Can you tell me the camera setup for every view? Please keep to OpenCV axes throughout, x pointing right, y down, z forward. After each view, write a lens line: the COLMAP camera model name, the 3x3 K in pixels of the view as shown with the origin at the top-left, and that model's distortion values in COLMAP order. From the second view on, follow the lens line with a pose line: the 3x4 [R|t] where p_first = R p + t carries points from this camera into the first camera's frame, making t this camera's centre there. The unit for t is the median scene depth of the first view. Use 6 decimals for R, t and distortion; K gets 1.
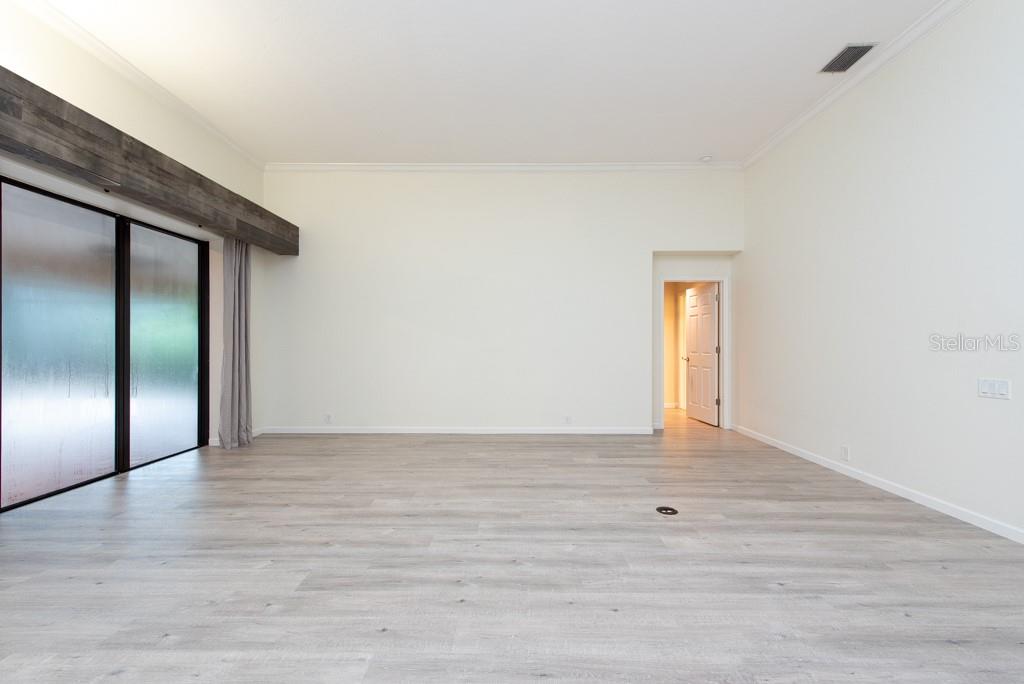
lens RADIAL K [[403.9, 0, 514.6], [0, 403.9, 341.6], [0, 0, 1]] dist [0.009726, -0.001136]
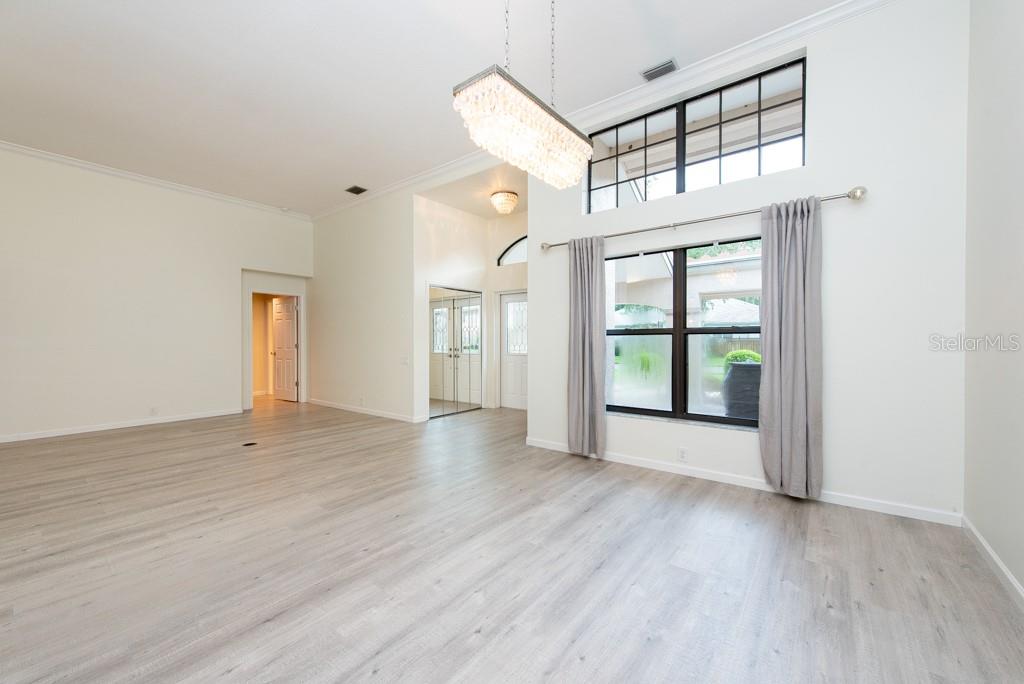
lens RADIAL K [[403.9, 0, 517.7], [0, 403.9, 341.2], [0, 0, 1]] dist [0.009726, -0.001136]
pose [[0.608479, -0.005177, 0.793553, -0.135608], [0.000203, 0.999980, 0.006367, -0.004124], [-0.793570, -0.003713, 0.608468, -0.441545]]
